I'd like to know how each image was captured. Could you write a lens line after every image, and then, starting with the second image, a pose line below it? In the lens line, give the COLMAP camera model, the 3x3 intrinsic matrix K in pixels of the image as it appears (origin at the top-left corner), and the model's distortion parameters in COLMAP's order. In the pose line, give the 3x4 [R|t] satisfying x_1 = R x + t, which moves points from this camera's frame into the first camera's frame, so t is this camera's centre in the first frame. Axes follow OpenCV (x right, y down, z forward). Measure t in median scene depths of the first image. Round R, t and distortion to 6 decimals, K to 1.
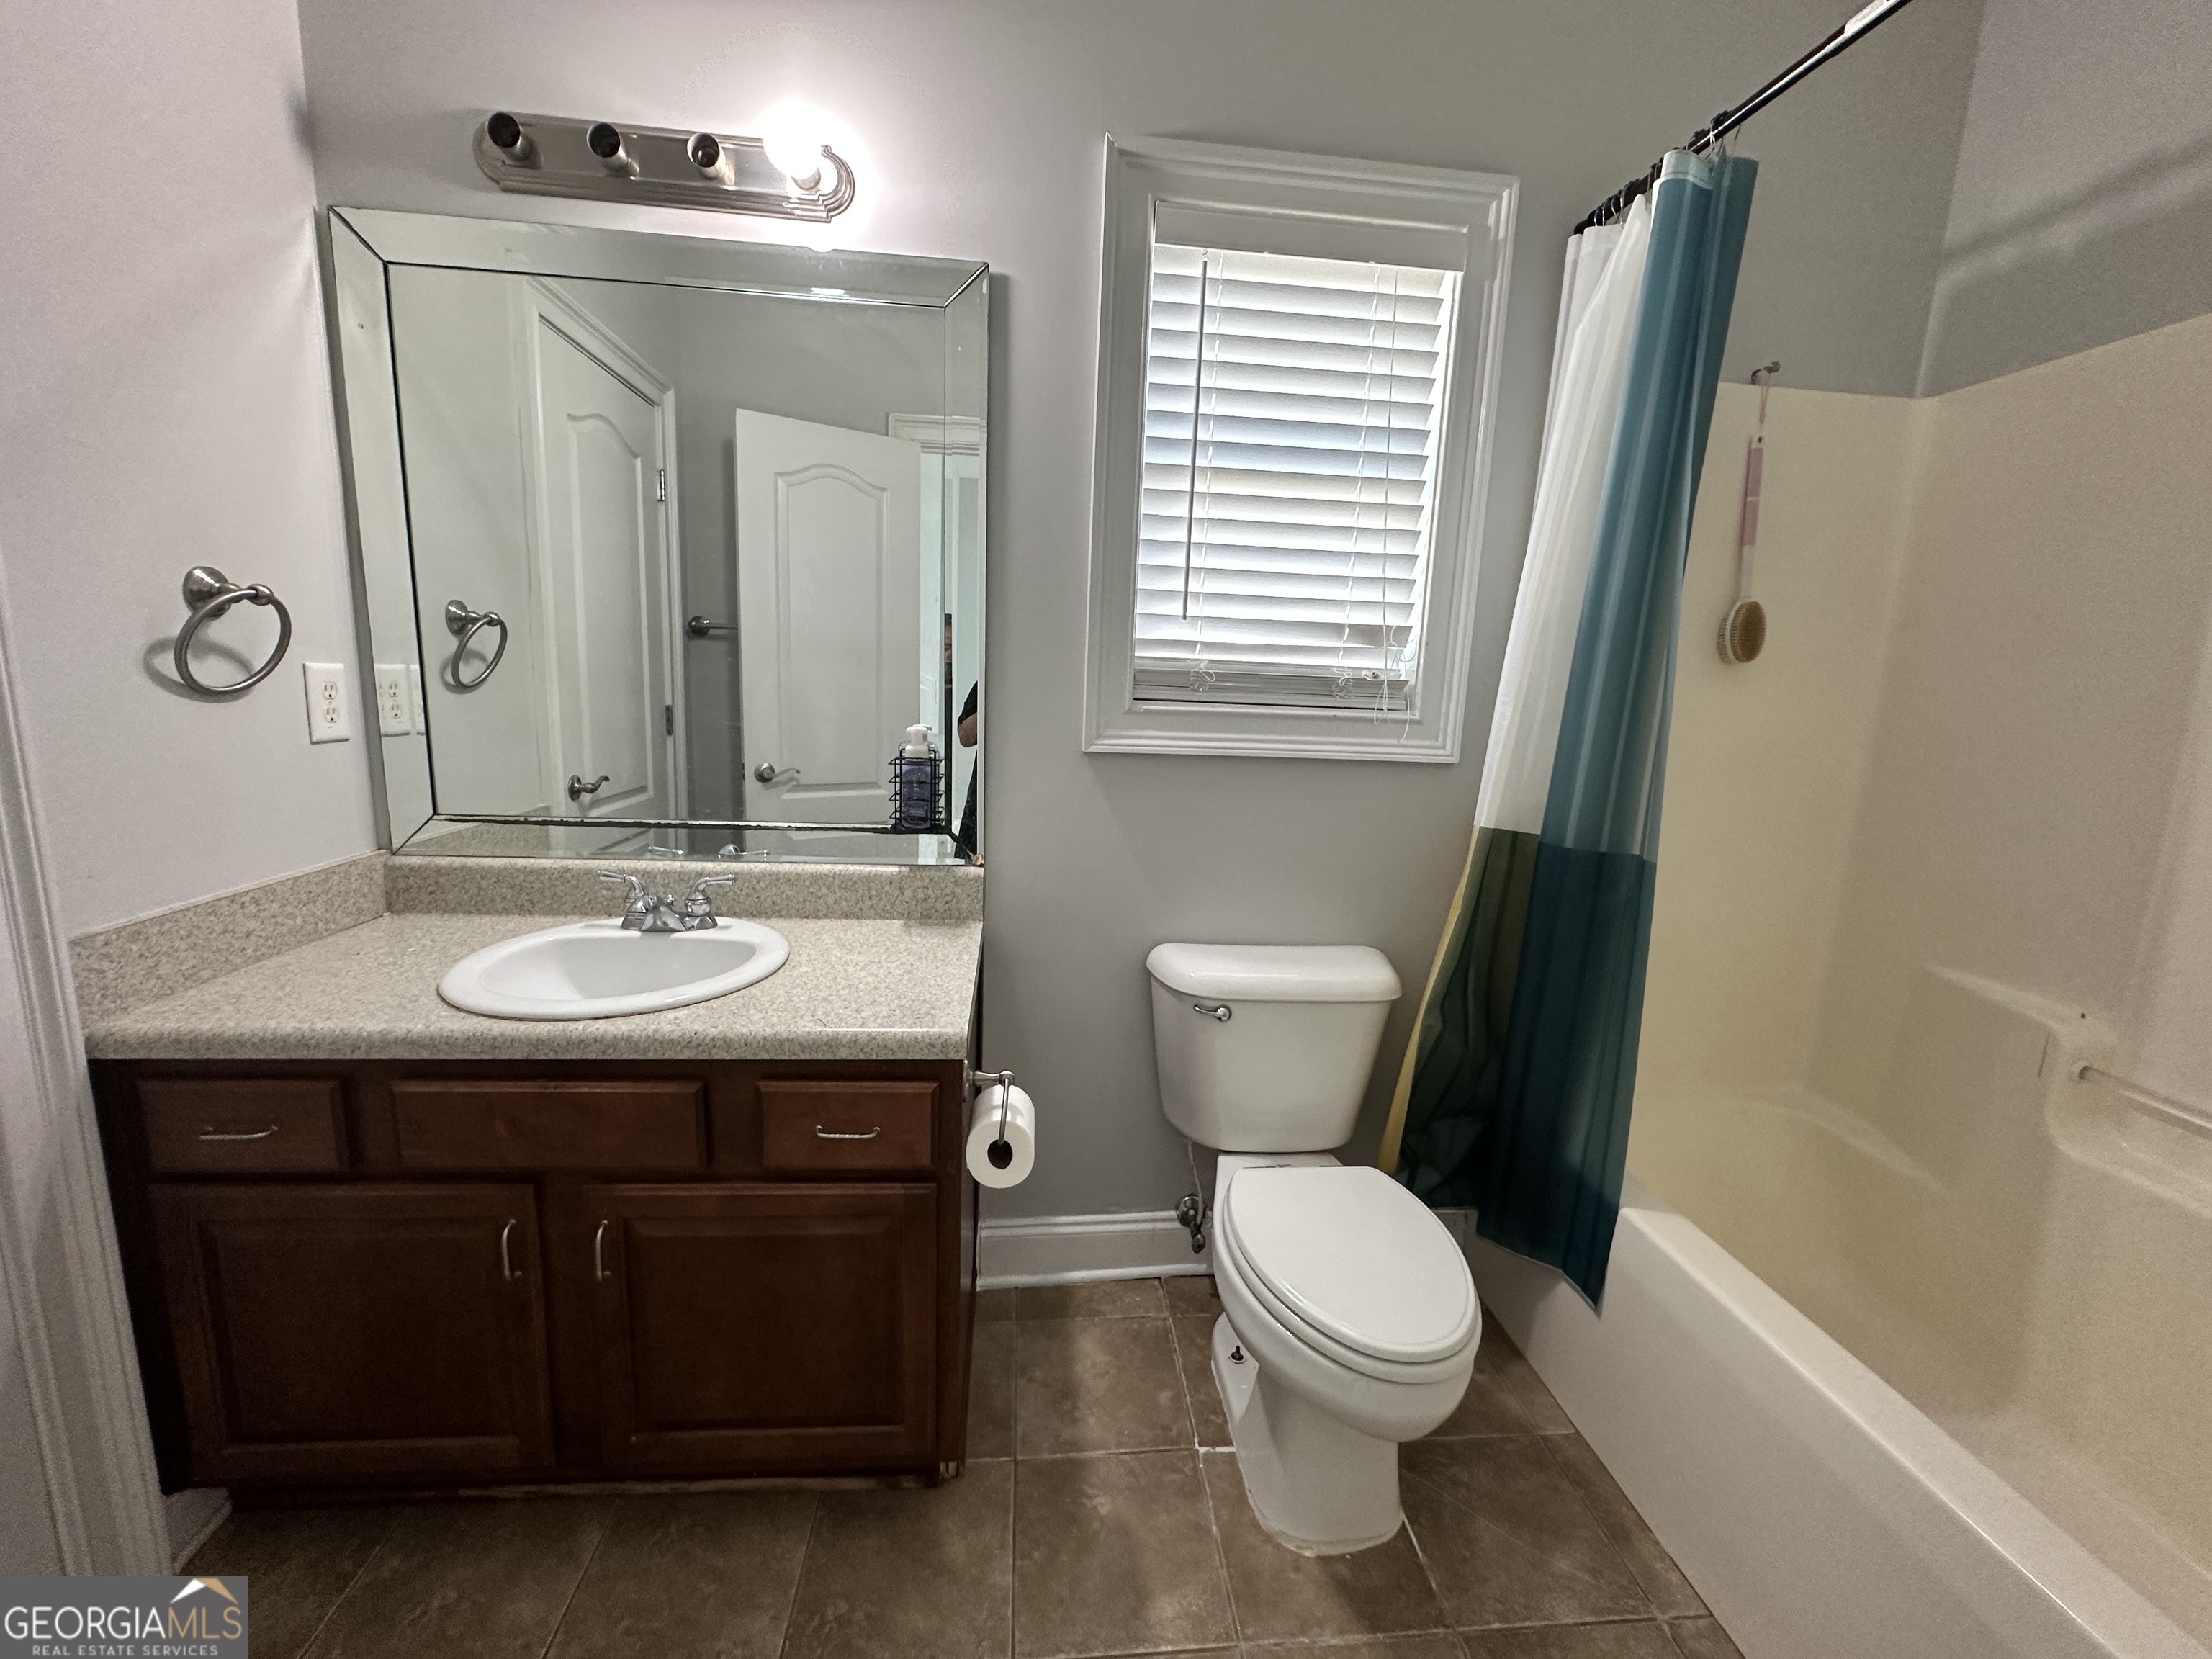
lens RADIAL K [[880.9, 0, 1108.1], [0, 880.9, 829.5], [0, 0, 1]] dist [-0.006939, 0.000665]
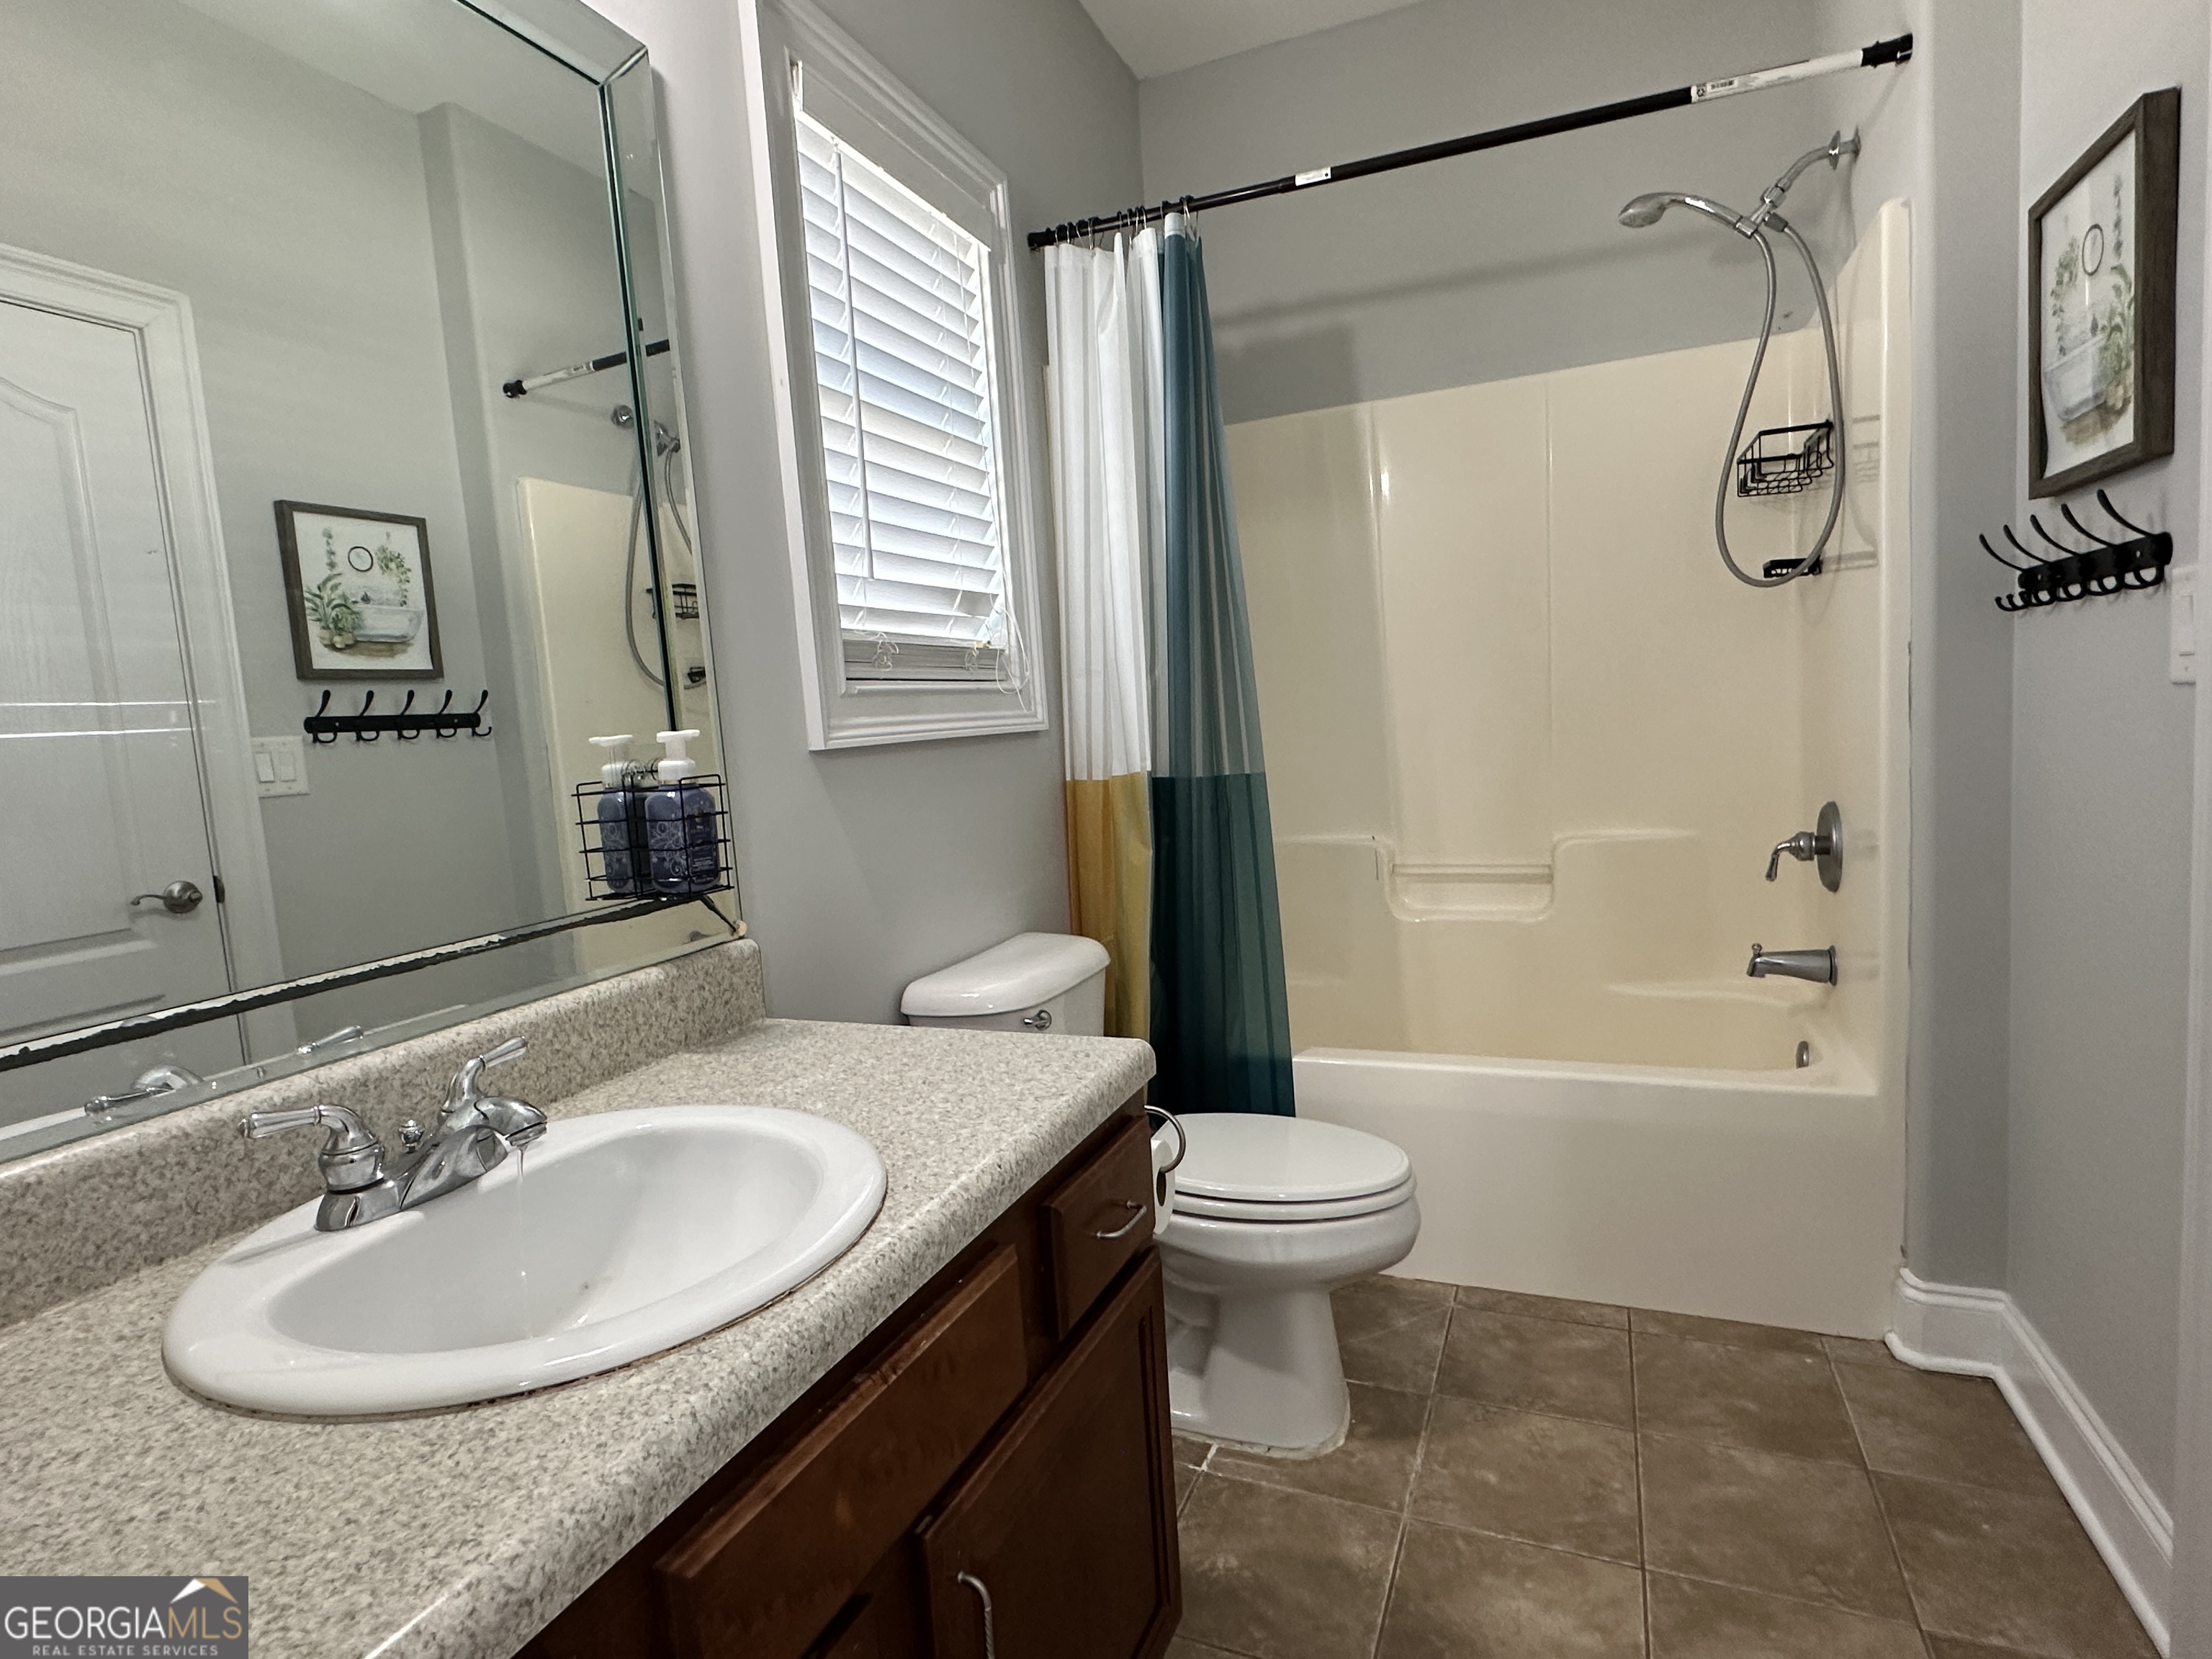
lens RADIAL K [[1144.0, 0, 1089.8], [0, 1144.0, 838.3], [0, 0, 1]] dist [-0.015571, 0.000815]
pose [[0.477889, -0.165081, 0.862769, -0.795884], [0.236319, 0.970133, 0.054726, -0.017140], [-0.846035, 0.177736, 0.502628, 0.361673]]
